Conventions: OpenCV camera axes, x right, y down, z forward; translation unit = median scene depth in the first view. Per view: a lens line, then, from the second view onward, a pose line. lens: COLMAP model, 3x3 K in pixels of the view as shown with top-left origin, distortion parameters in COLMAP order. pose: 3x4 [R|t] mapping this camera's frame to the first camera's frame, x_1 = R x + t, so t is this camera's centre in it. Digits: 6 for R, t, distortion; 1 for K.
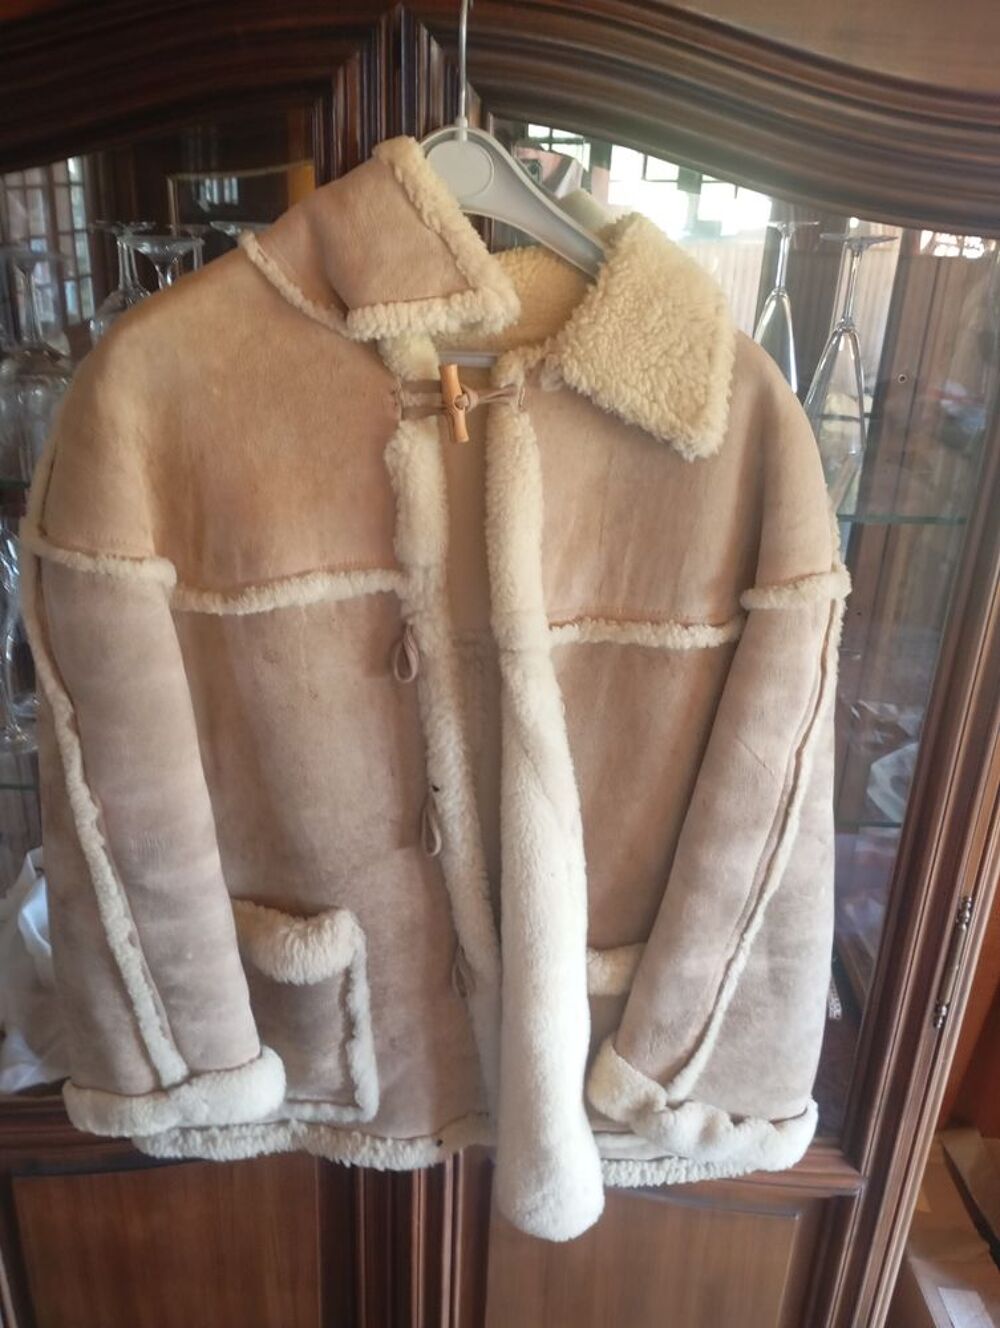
lens RADIAL K [[1073.3, 0, 493.7], [0, 1073.3, 664.0], [0, 0, 1]] dist [0.003440, -0.006321]
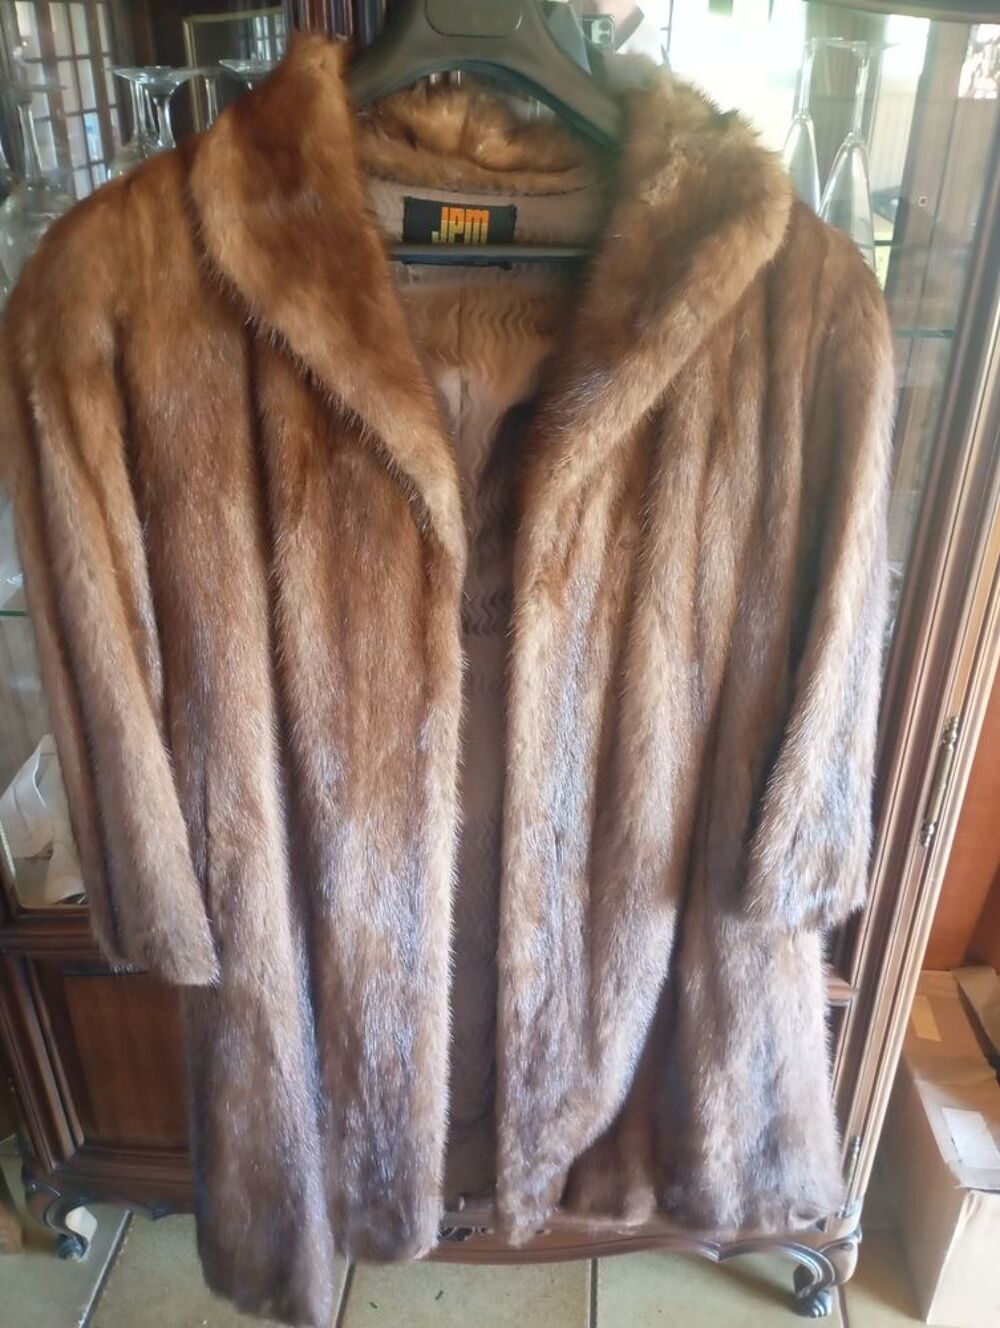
lens RADIAL K [[1080.9, 0, 500.0], [0, 1080.9, 664.0], [0, 0, 1]] dist [-0.000864, -0.002616]
pose [[0.998207, -0.002785, -0.059791, 0.051505], [0.008962, 0.994610, 0.103299, 0.040790], [0.059181, -0.103650, 0.992852, -0.028704]]
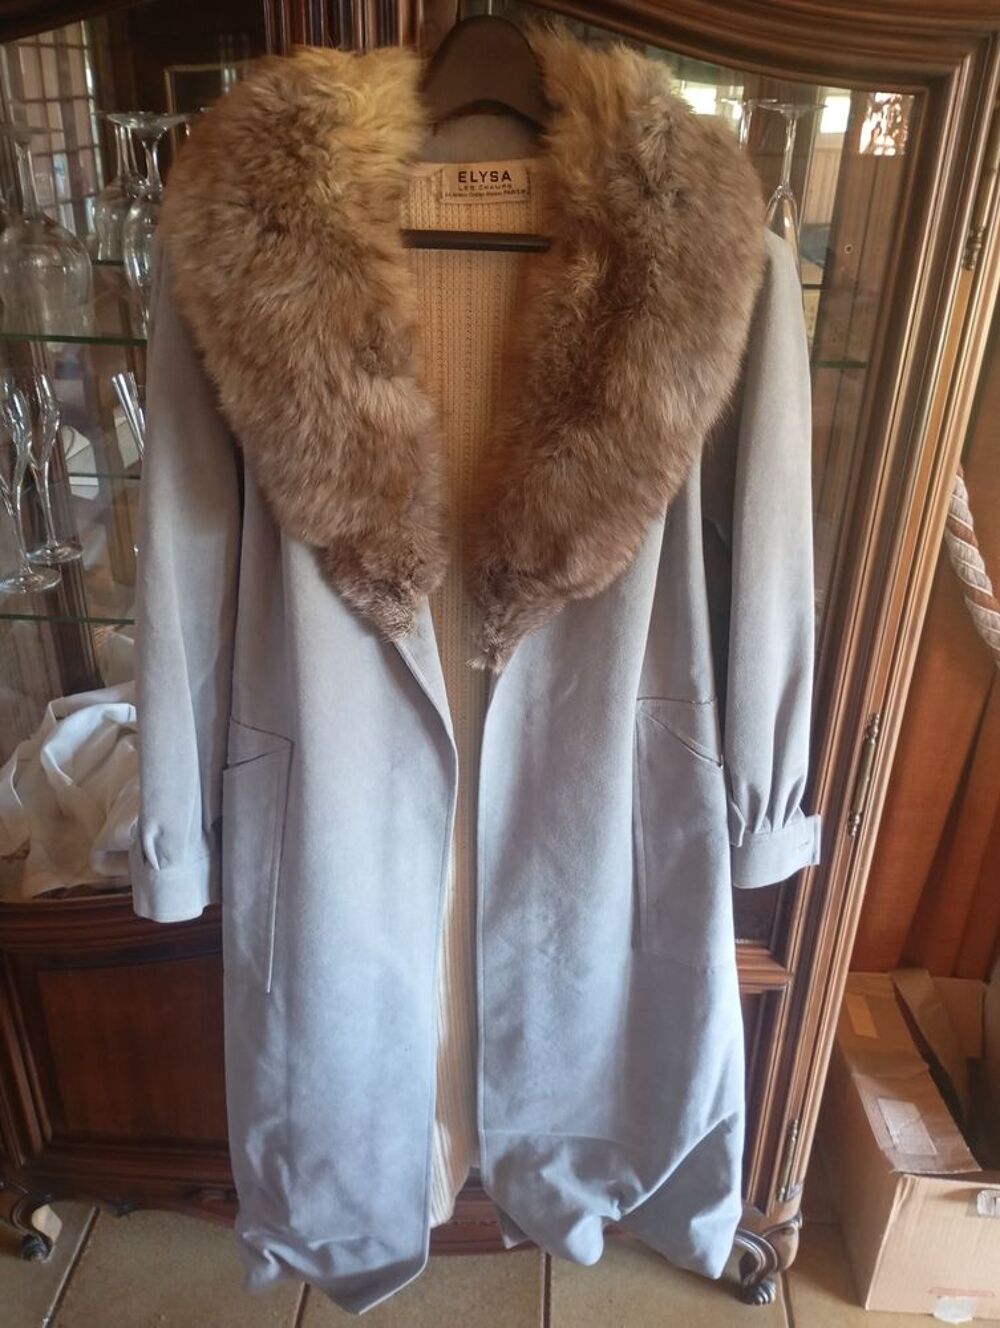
lens RADIAL K [[1073.3, 0, 493.7], [0, 1073.3, 664.0], [0, 0, 1]] dist [0.003440, -0.006321]
pose [[0.999609, -0.000255, -0.027966, 0.054586], [0.002184, 0.997617, 0.068967, 0.063177], [0.027882, -0.069001, 0.997227, -0.085360]]
